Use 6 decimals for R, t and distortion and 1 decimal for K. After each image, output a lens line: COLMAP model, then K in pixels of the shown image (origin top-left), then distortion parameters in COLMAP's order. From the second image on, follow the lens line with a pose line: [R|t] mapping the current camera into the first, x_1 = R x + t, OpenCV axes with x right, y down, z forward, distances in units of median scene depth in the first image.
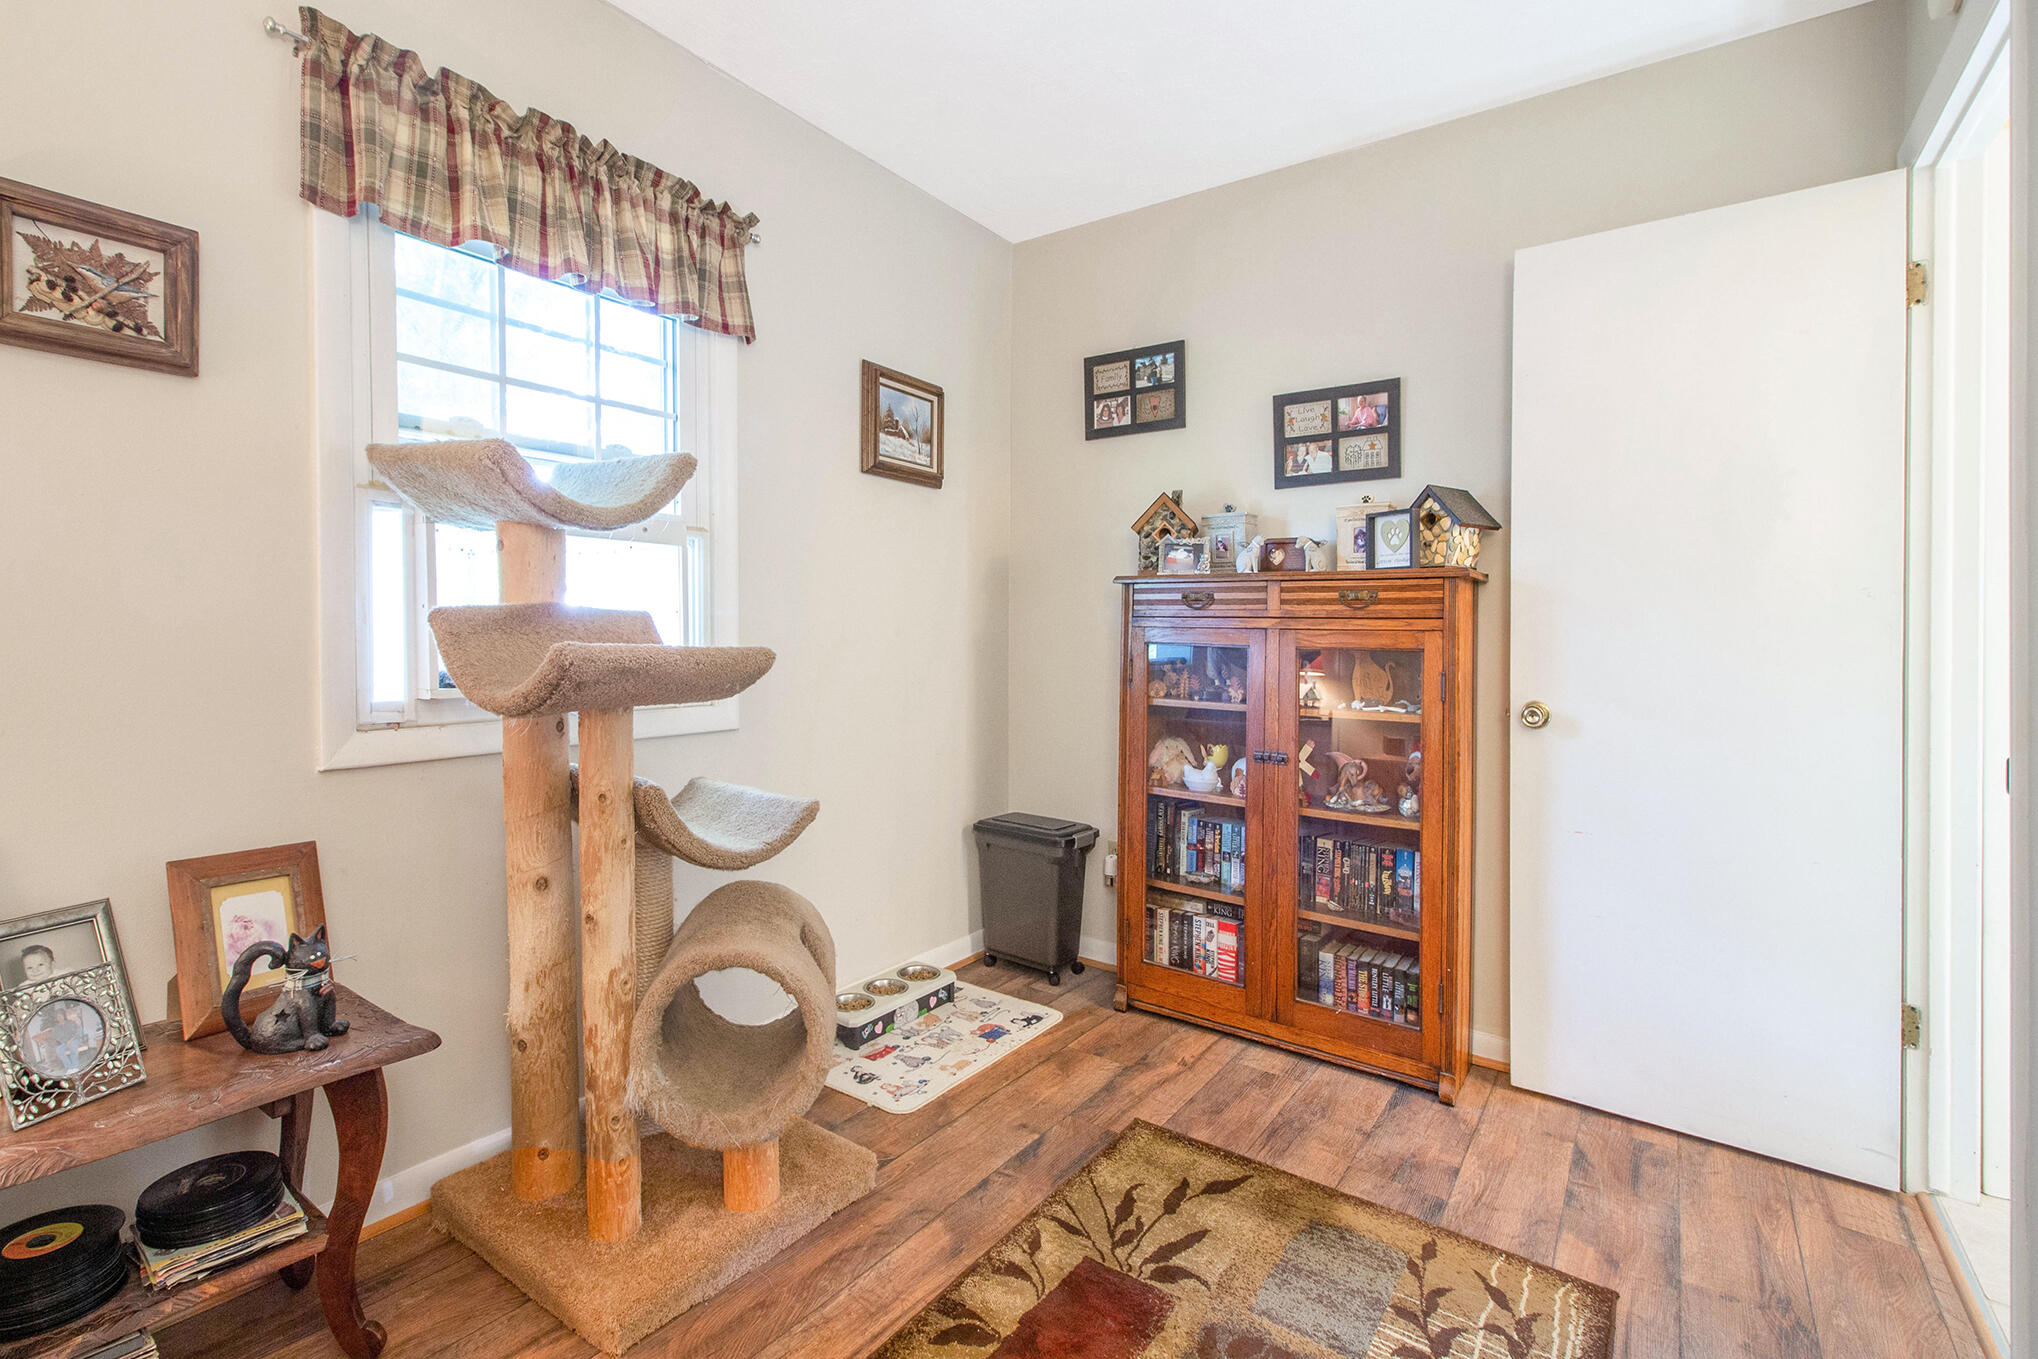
lens RADIAL K [[955.7, 0, 1024.7], [0, 955.7, 674.0], [0, 0, 1]] dist [-0.001727, -0.000080]
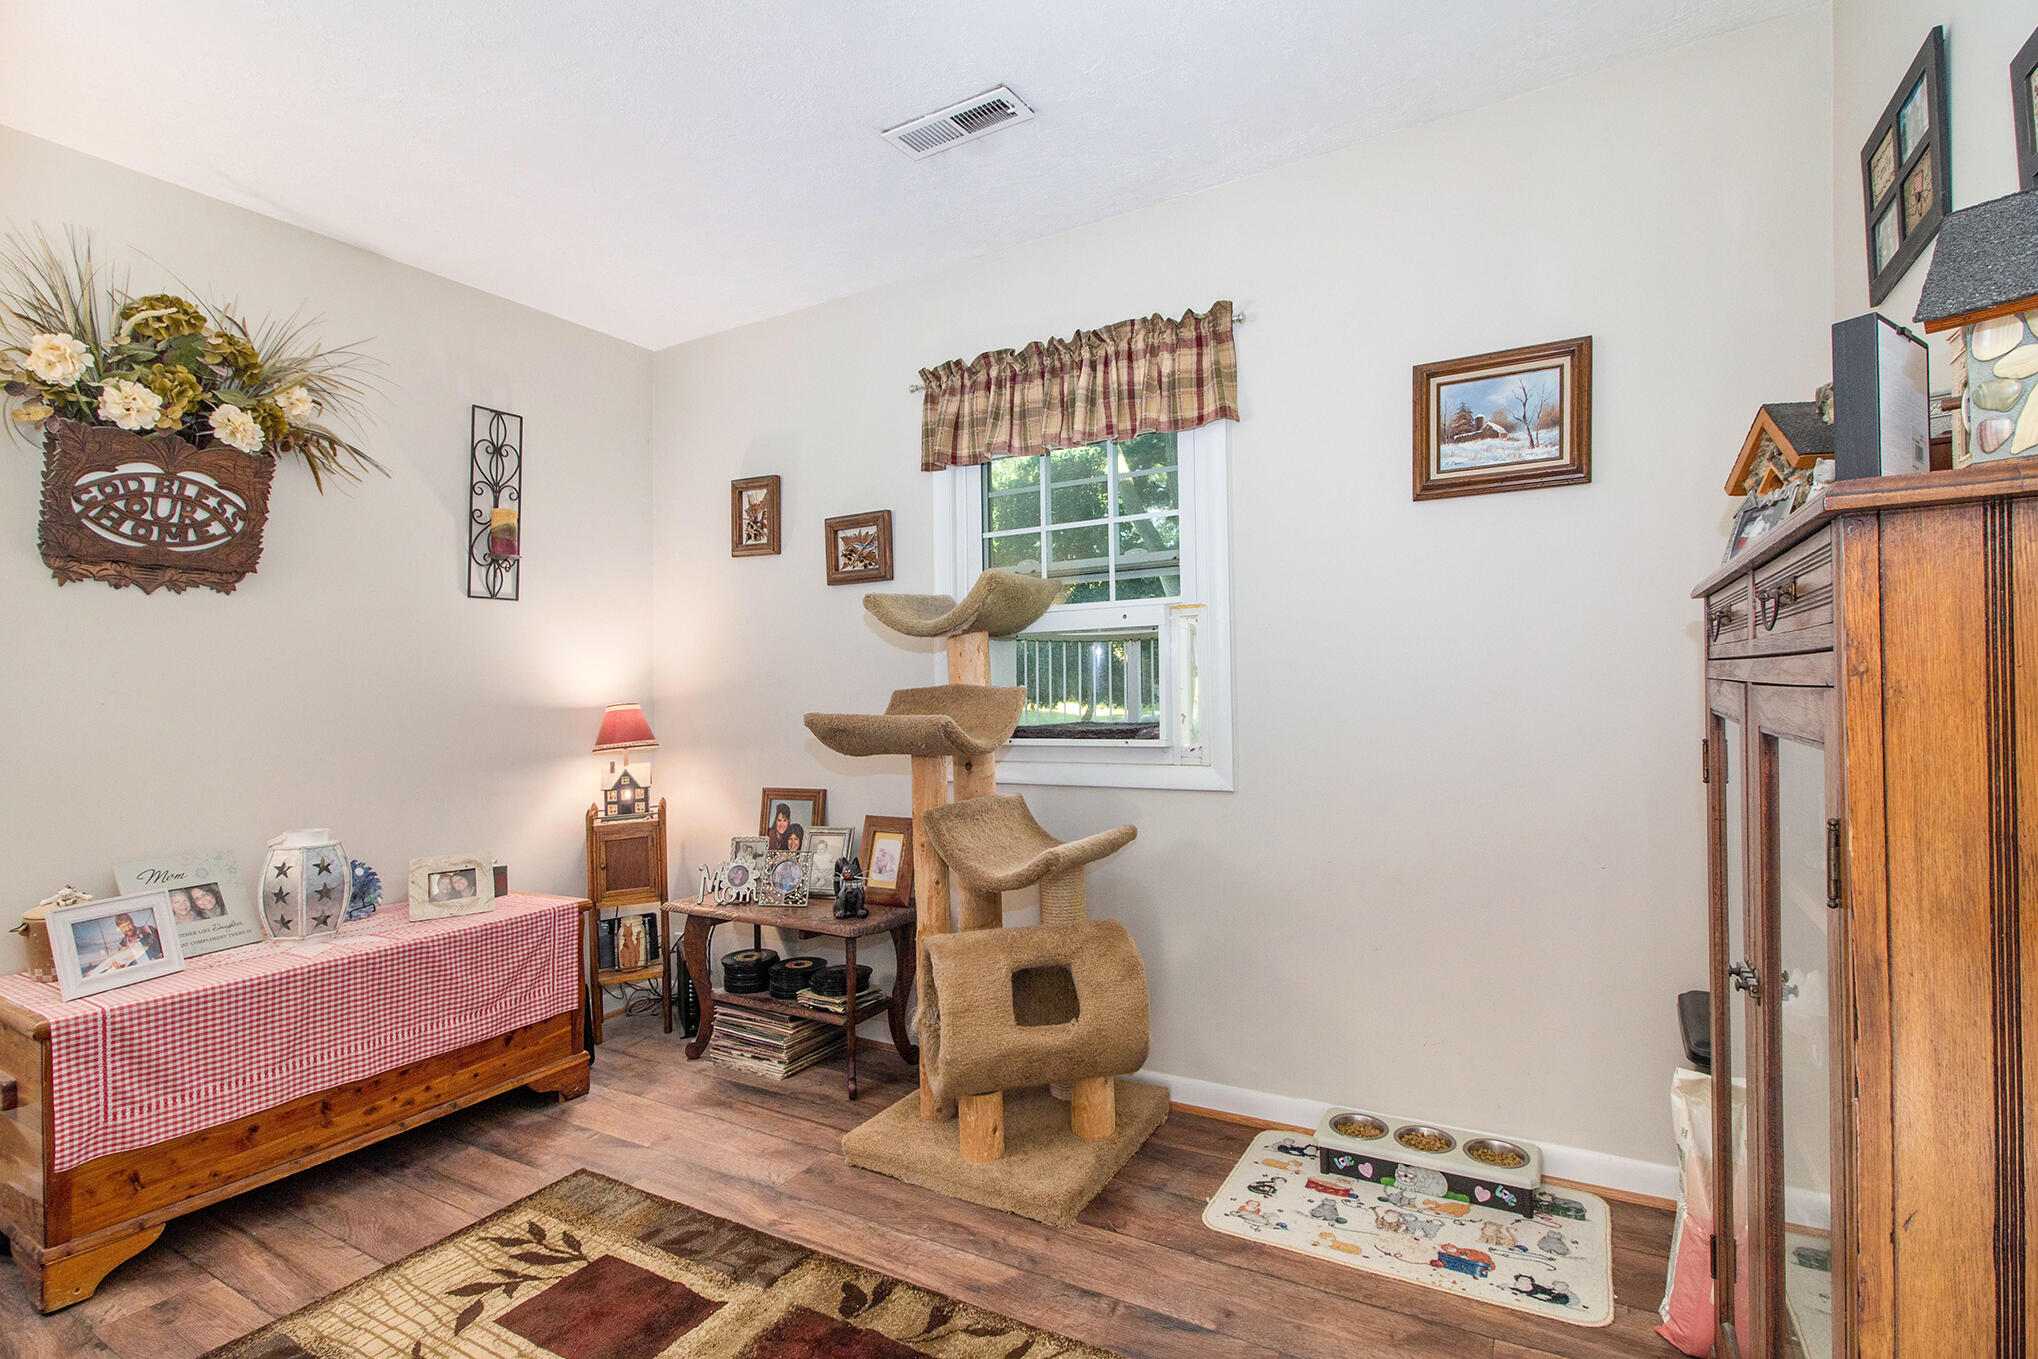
lens RADIAL K [[955.7, 0, 1024.7], [0, 955.7, 687.0], [0, 0, 1]] dist [-0.001727, -0.000080]
pose [[0.092879, -0.018954, -0.995497, 0.659462], [-0.017634, 0.999631, -0.020678, -0.027187], [0.995521, 0.019475, 0.092511, 0.622312]]
